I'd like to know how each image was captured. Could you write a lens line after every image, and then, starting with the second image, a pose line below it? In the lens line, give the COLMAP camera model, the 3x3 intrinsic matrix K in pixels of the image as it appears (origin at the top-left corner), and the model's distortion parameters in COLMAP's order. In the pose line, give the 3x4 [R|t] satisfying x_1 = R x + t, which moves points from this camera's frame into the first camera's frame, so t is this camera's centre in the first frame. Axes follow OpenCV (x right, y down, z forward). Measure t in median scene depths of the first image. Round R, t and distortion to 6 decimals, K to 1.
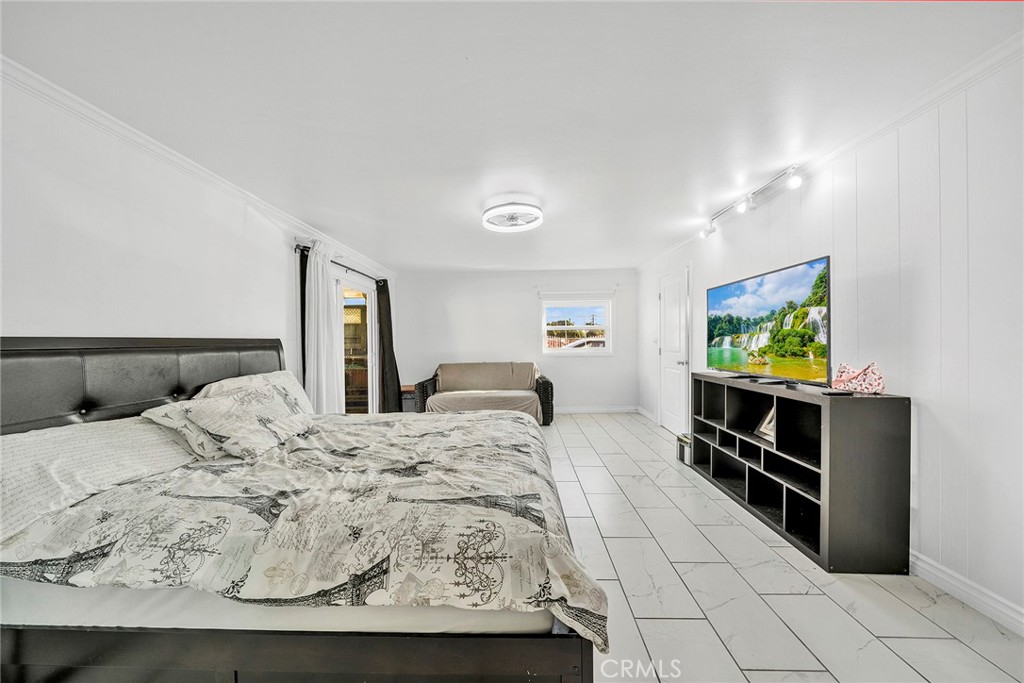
lens RADIAL K [[366.3, 0, 510.4], [0, 366.3, 331.8], [0, 0, 1]] dist [-0.000466, -0.000040]
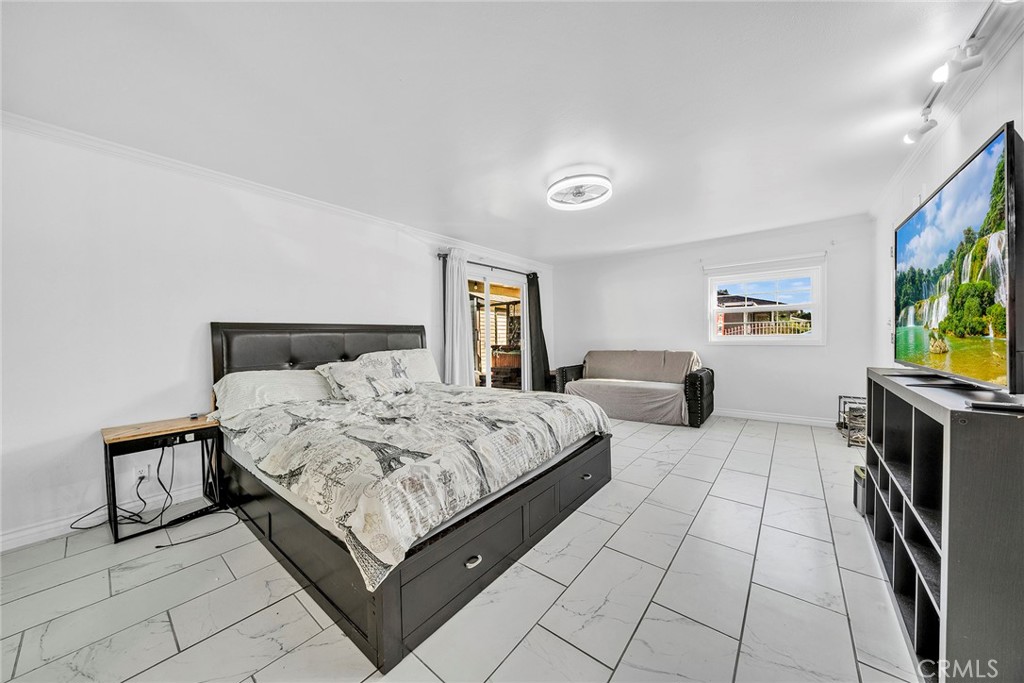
lens RADIAL K [[359.1, 0, 493.5], [0, 359.1, 330.6], [0, 0, 1]] dist [0.000222, -0.000003]
pose [[0.776626, -0.009468, -0.629891, 0.506558], [0.020607, 0.999734, 0.010381, 0.036874], [0.629625, -0.021042, 0.776614, 0.164980]]
